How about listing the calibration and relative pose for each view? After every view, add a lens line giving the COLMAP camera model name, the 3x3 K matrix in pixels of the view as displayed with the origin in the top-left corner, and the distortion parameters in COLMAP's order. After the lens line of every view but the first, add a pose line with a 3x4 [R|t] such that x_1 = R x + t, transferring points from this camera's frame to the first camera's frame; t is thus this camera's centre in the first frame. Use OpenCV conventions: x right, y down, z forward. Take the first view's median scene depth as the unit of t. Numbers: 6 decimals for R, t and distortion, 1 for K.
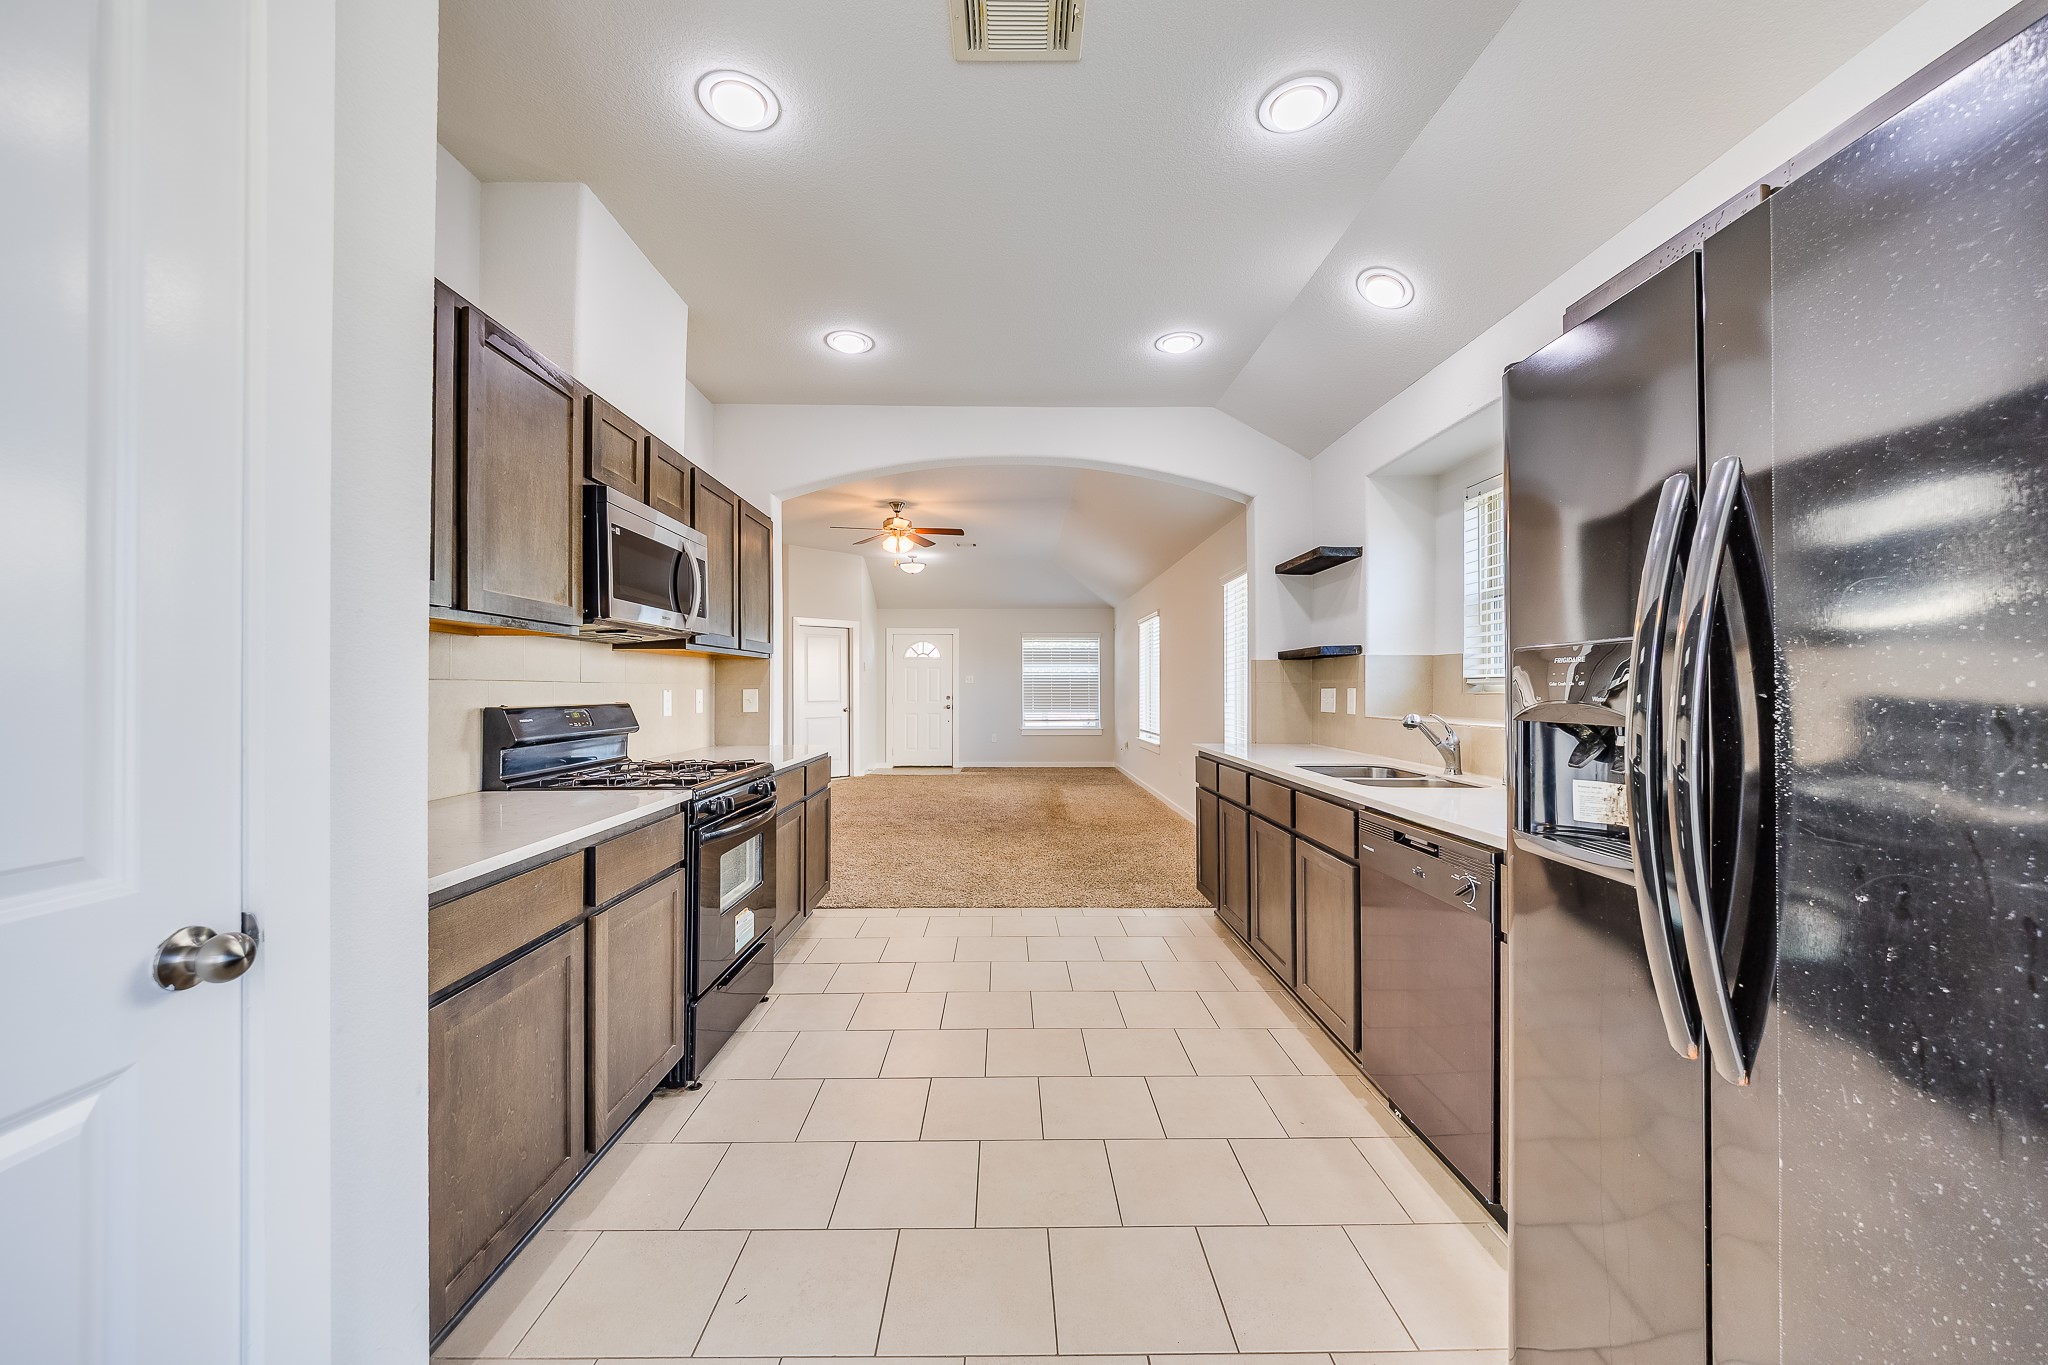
lens RADIAL K [[768.8, 0, 1013.2], [0, 768.8, 684.2], [0, 0, 1]] dist [0.000405, -0.000012]
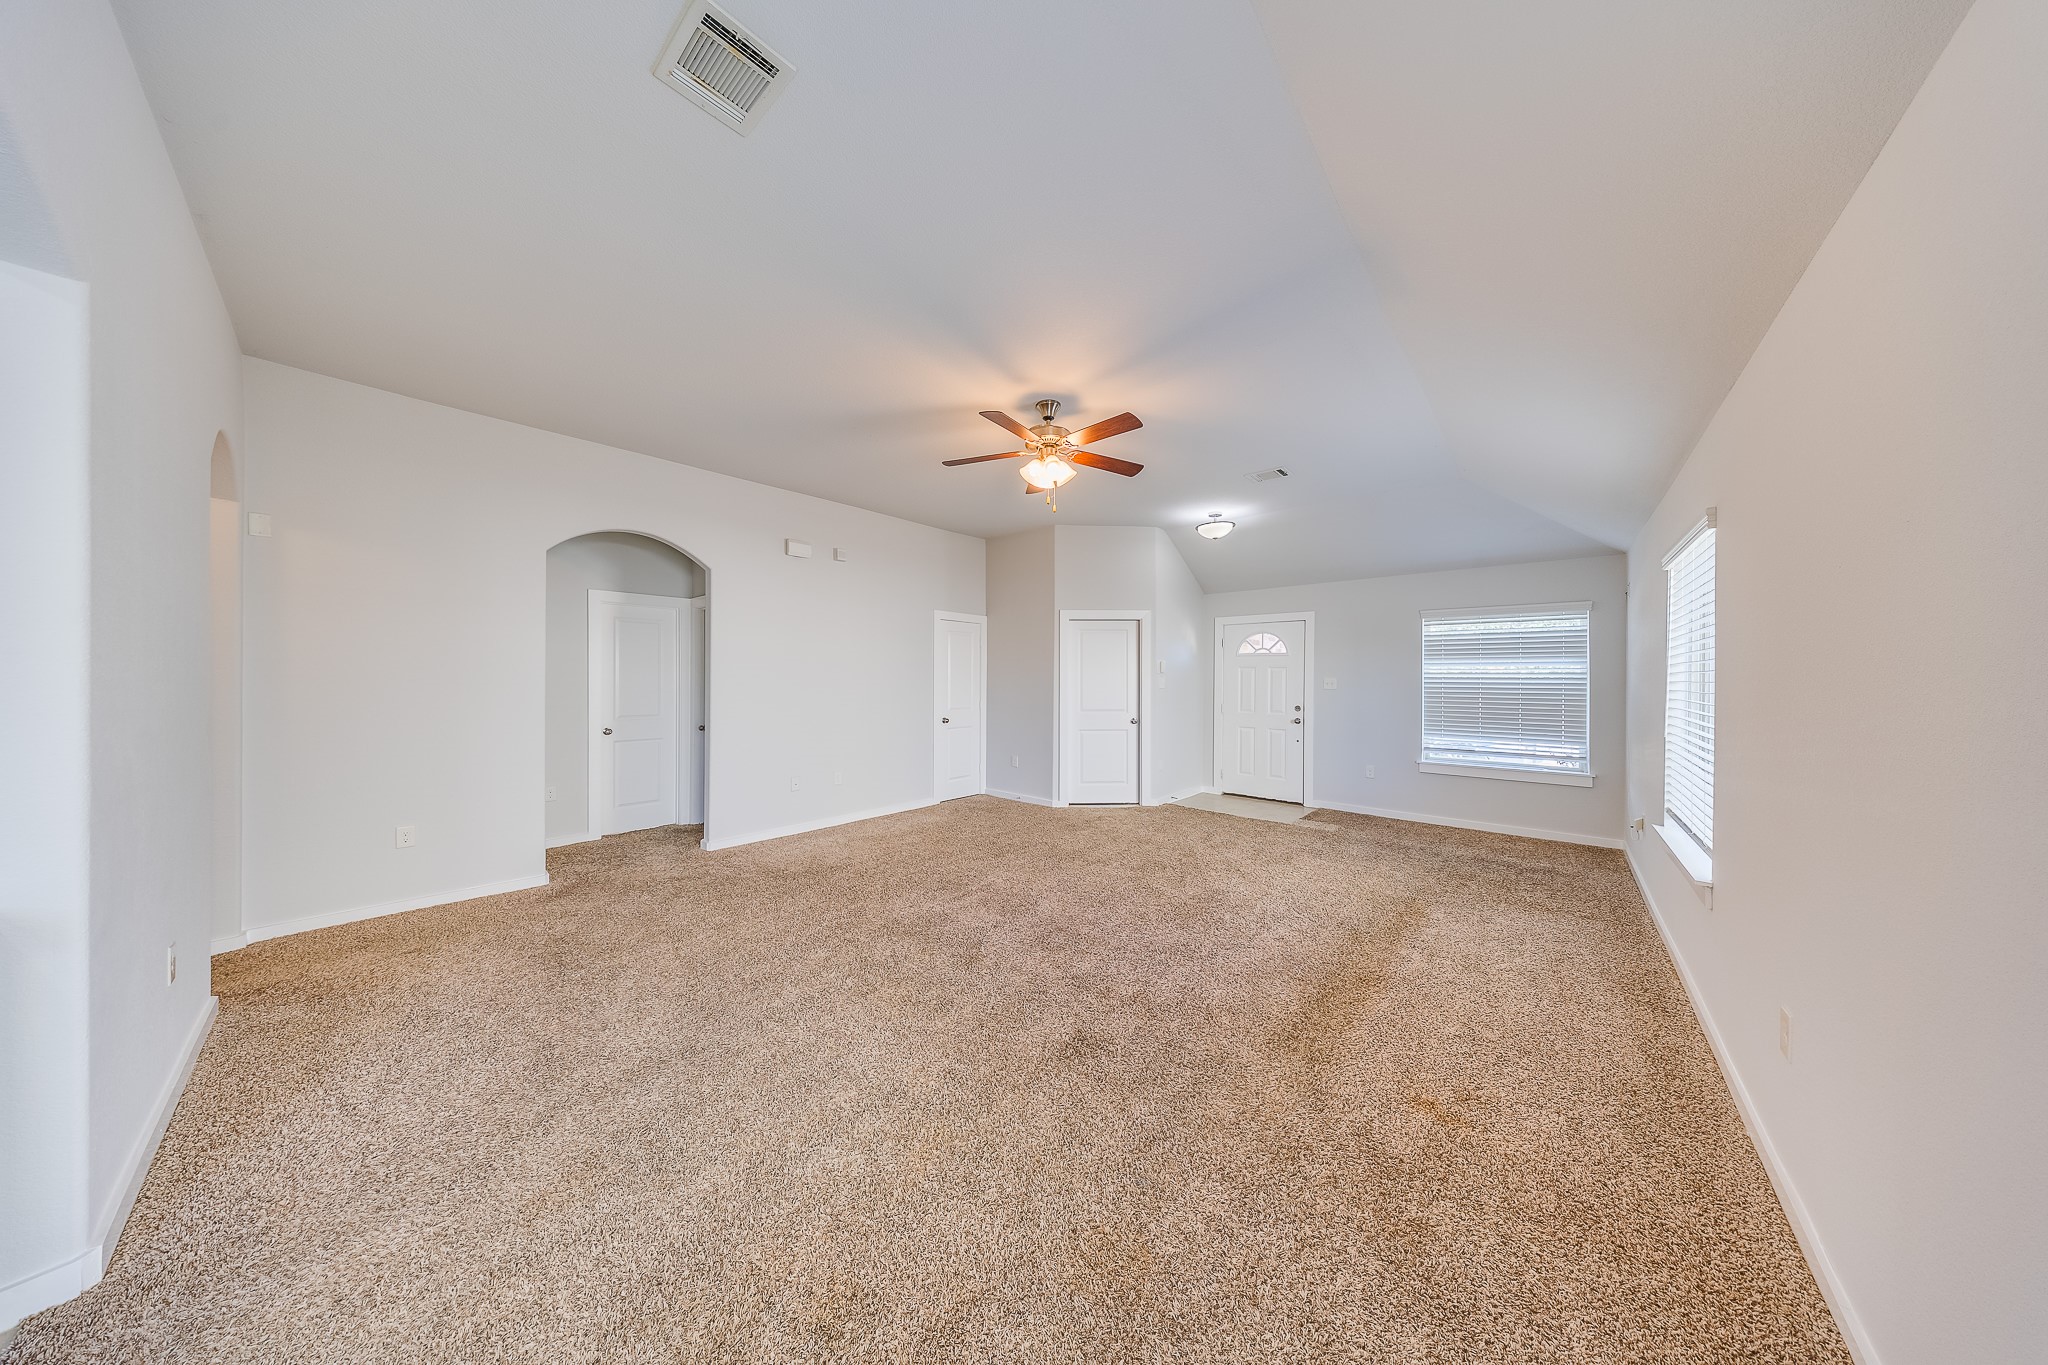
lens RADIAL K [[587.1, 0, 1014.6], [0, 587.1, 680.9], [0, 0, 1]] dist [0.000526, -0.000032]
pose [[0.735990, 0.008007, -0.676945, 0.094193], [-0.003130, 0.999960, 0.008424, -0.012172], [0.676986, -0.004081, 0.735985, 0.414415]]
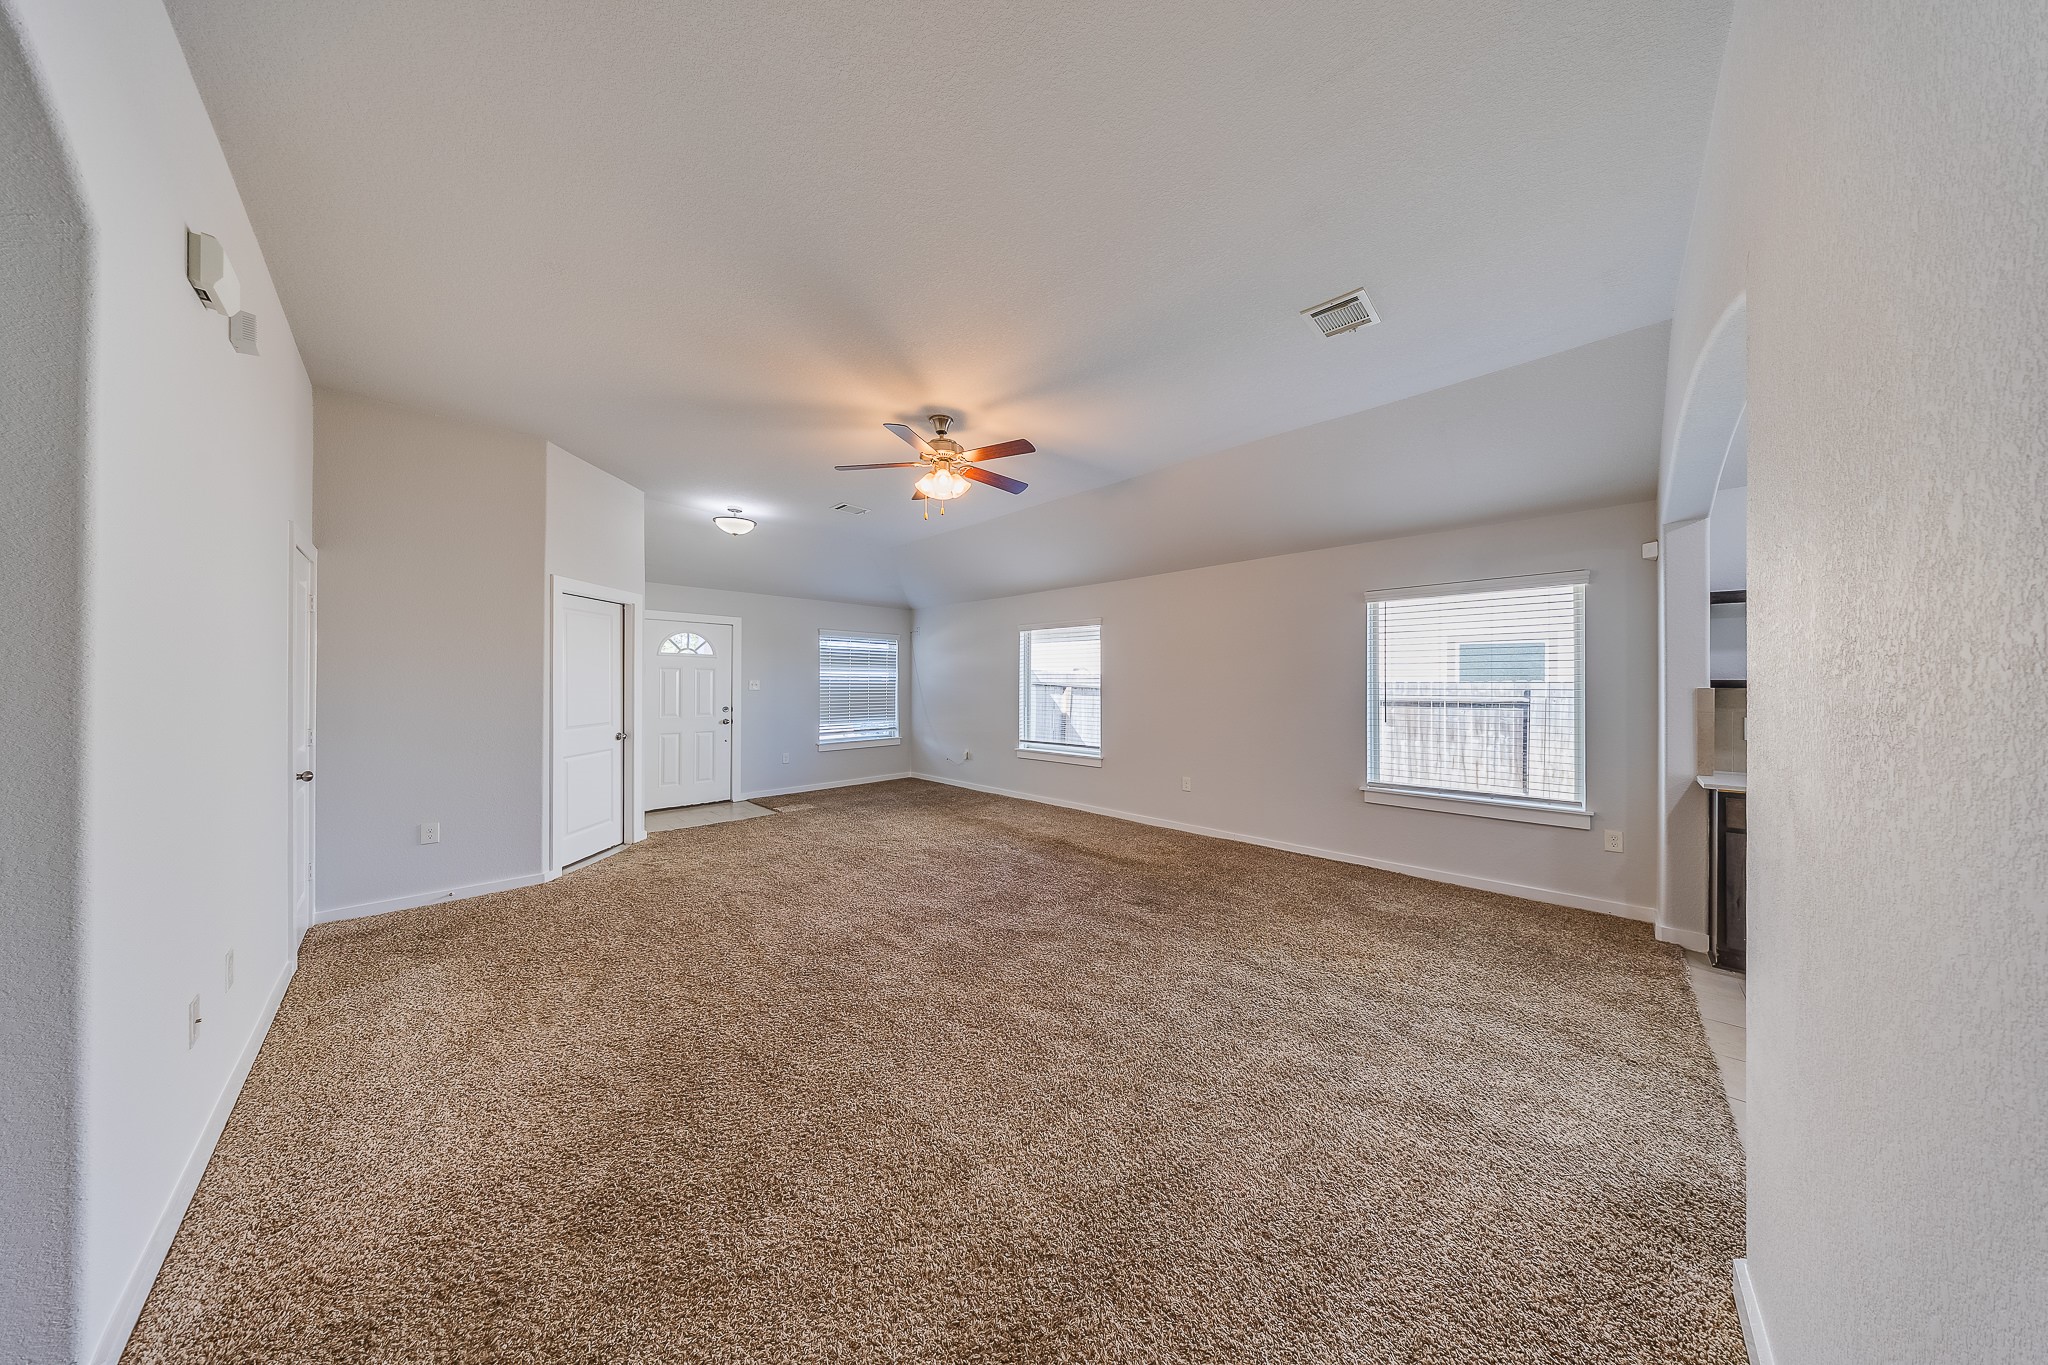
lens RADIAL K [[587.1, 0, 1014.6], [0, 587.1, 680.9], [0, 0, 1]] dist [0.000526, -0.000032]
pose [[0.707993, 0.005659, 0.706196, -0.290978], [-0.008162, 0.999967, 0.000169, -0.012416], [-0.706172, -0.005884, 0.708016, 0.397457]]
